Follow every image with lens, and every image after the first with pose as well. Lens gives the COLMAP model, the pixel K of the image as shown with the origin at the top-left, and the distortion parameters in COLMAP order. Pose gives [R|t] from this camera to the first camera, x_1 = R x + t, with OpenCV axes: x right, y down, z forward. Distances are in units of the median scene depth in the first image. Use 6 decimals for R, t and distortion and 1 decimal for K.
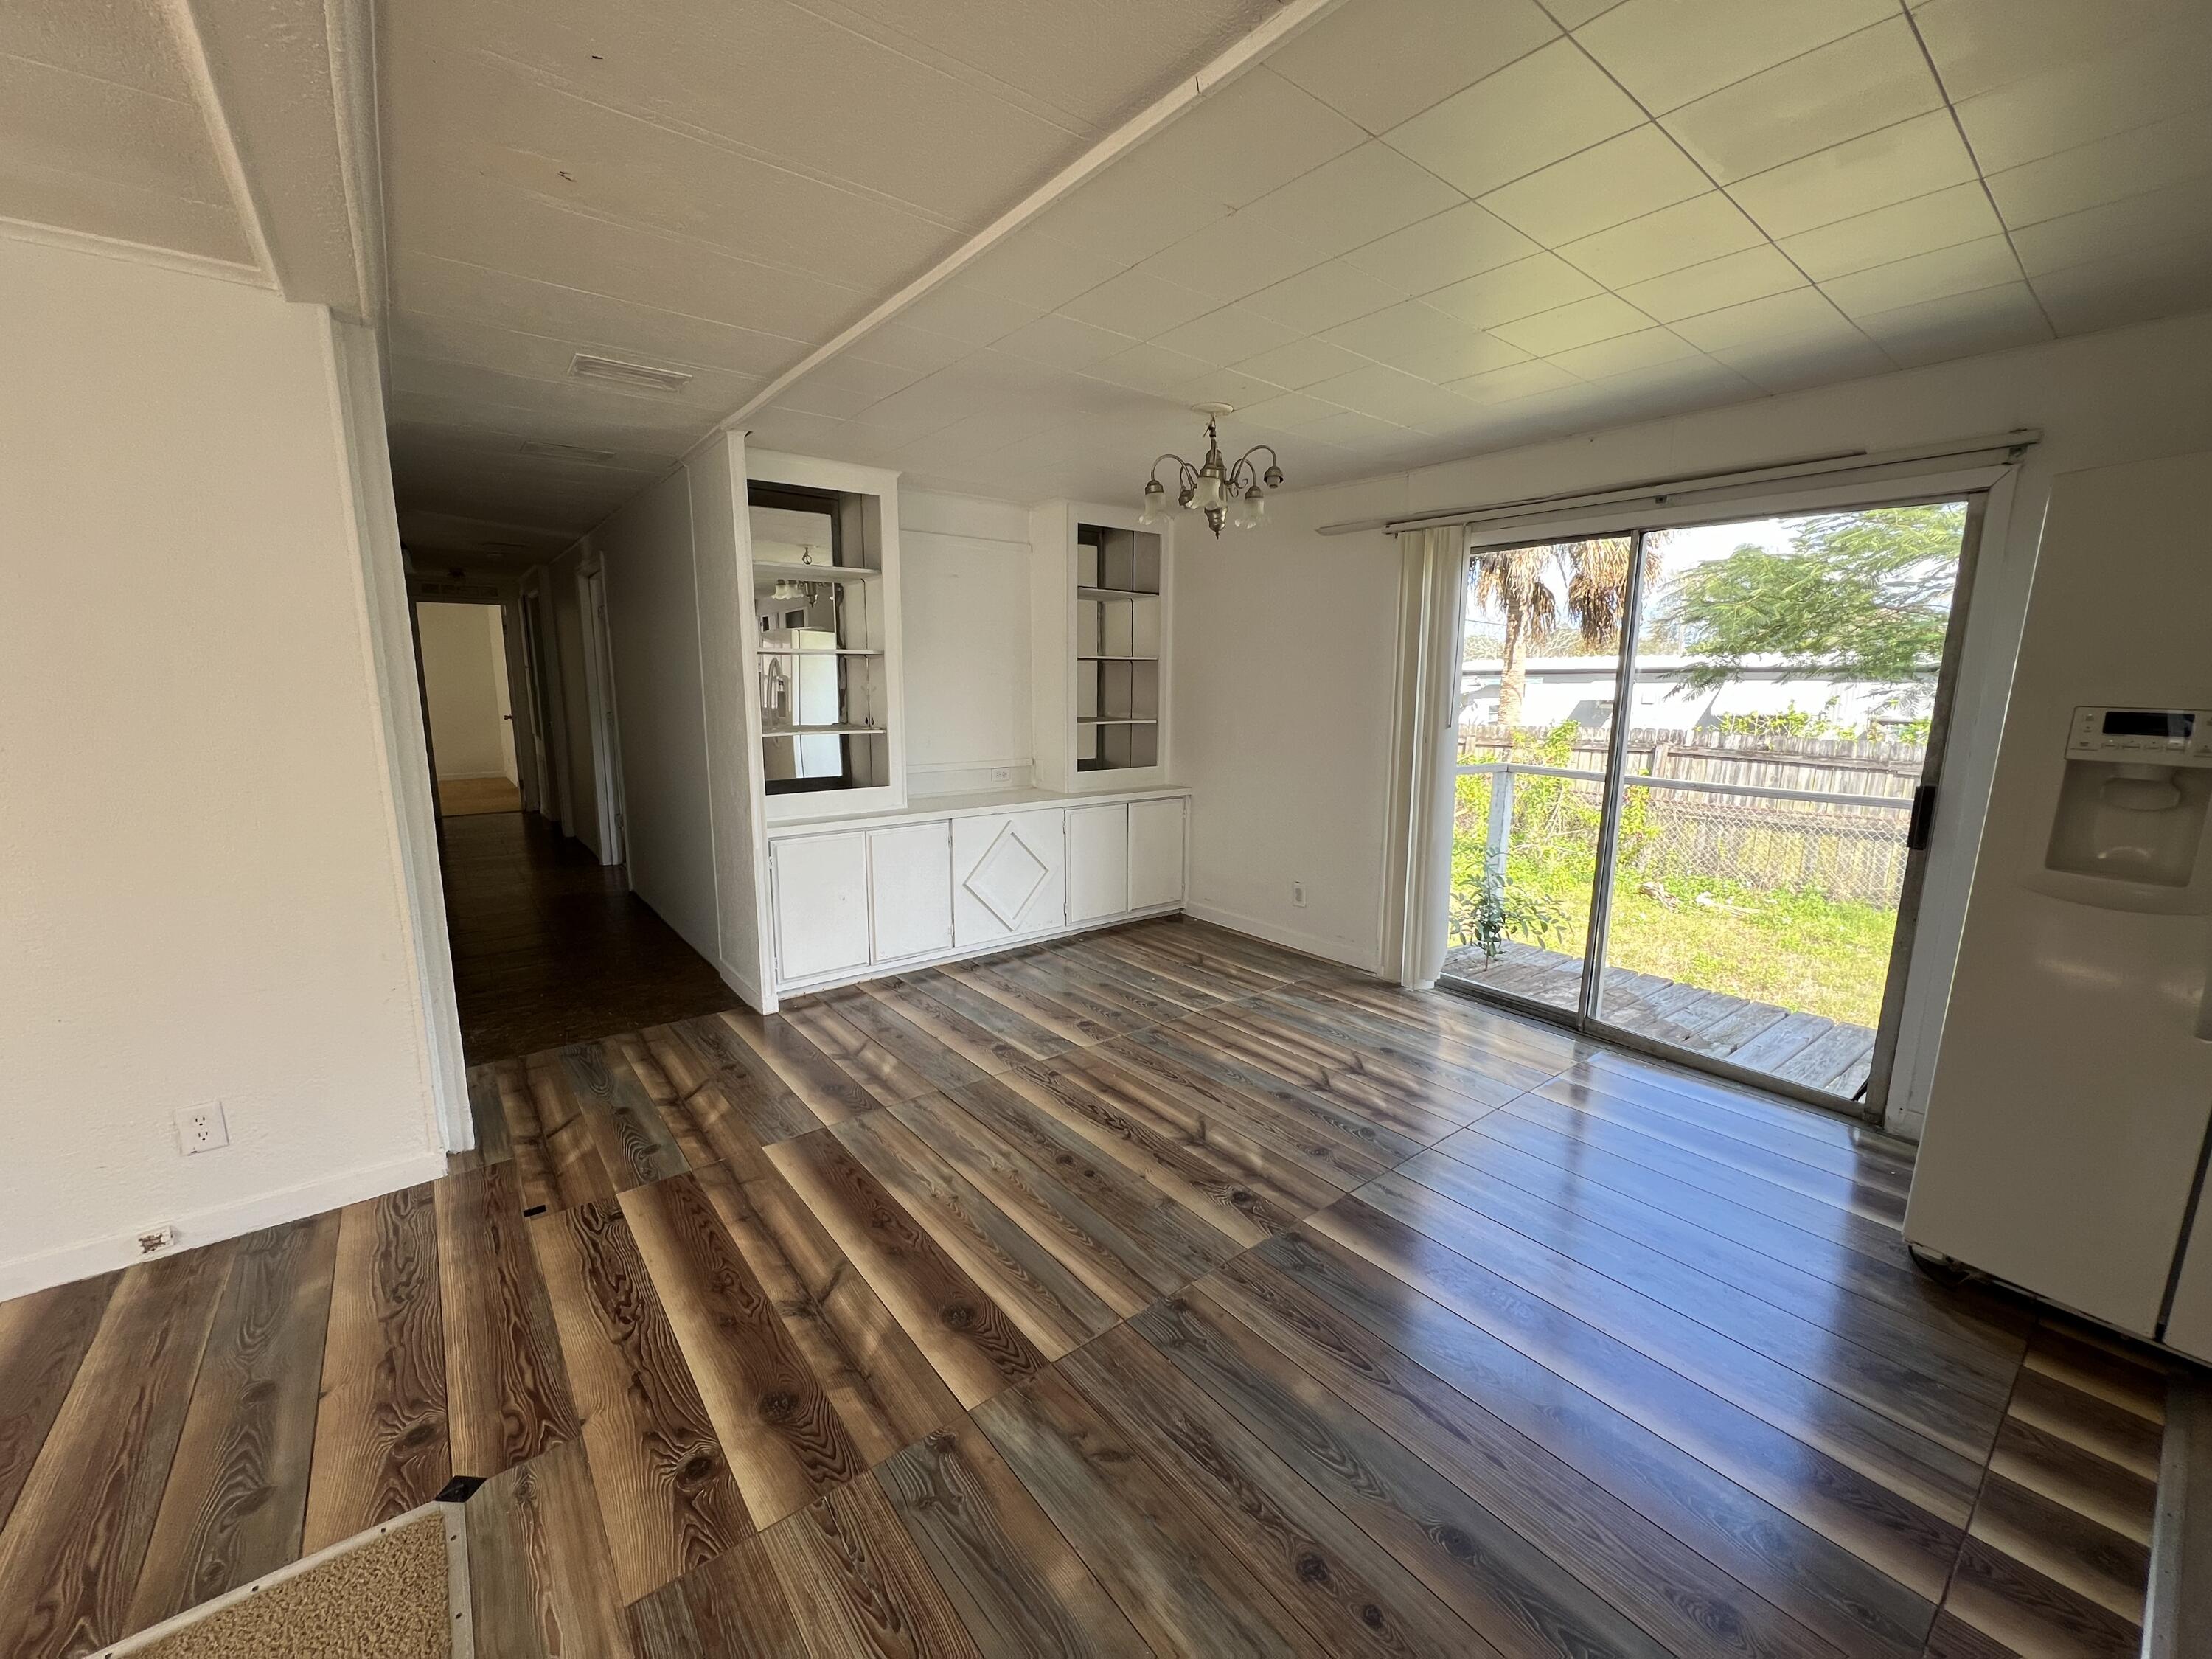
lens RADIAL K [[884.1, 0, 1104.8], [0, 884.1, 830.5], [0, 0, 1]] dist [-0.000463, -0.000076]
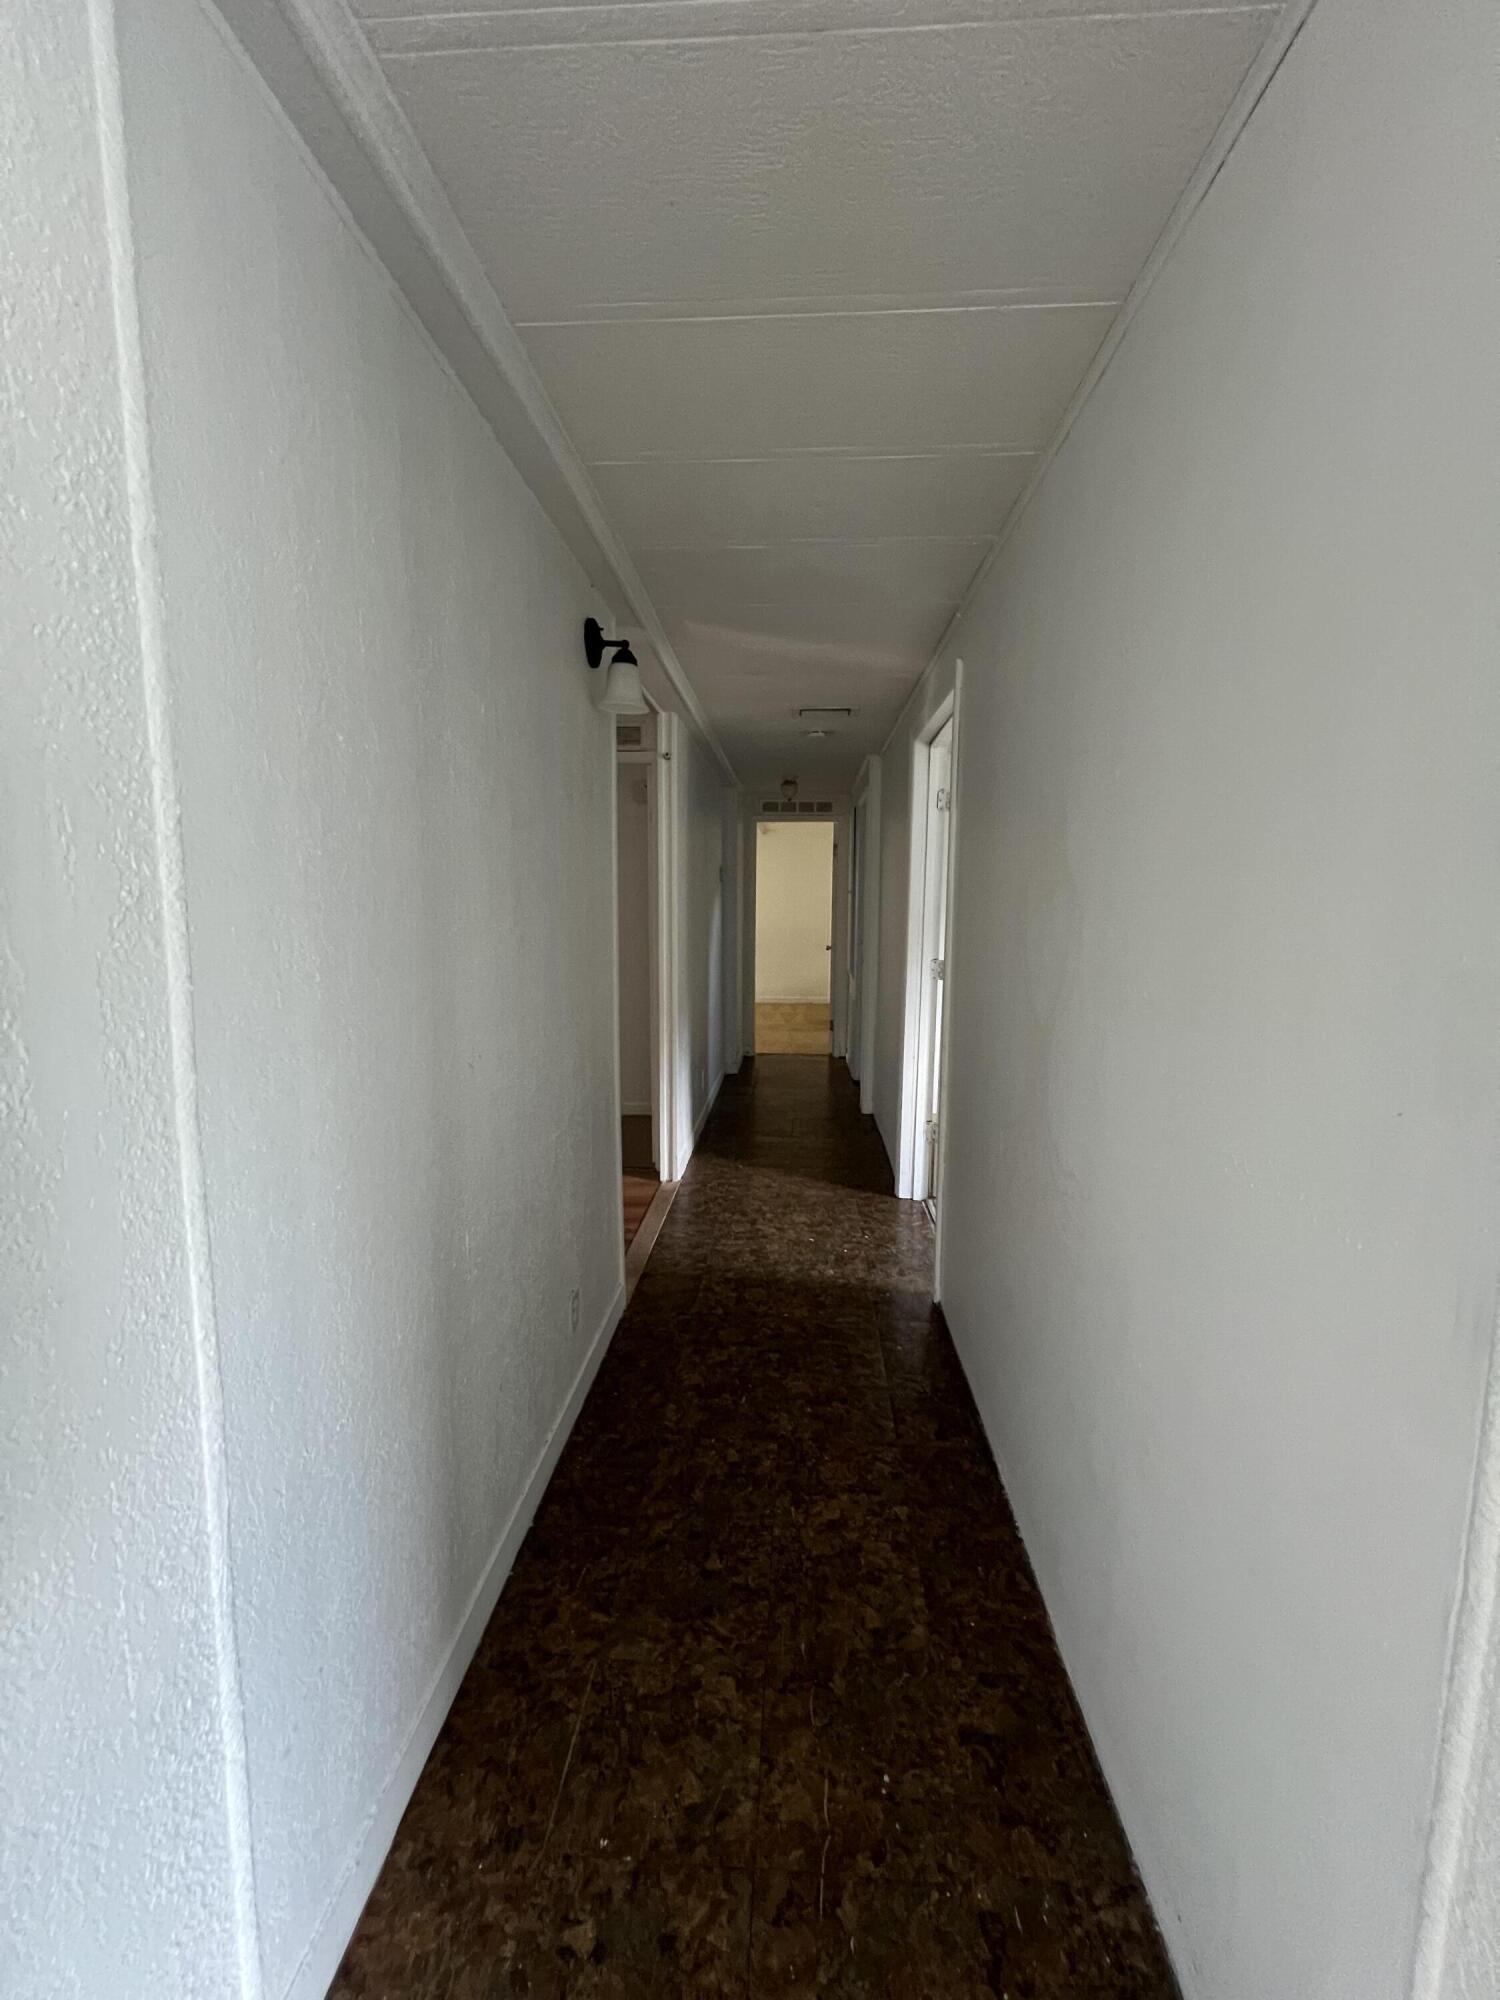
lens RADIAL K [[799.4, 0, 749.1], [0, 799.4, 995.5], [0, 0, 1]] dist [-0.000463, -0.000076]
pose [[0.748799, 0.078384, -0.658145, -0.280769], [-0.114576, 0.993341, -0.012052, -0.085760], [0.652818, 0.084432, 0.752794, 0.482995]]
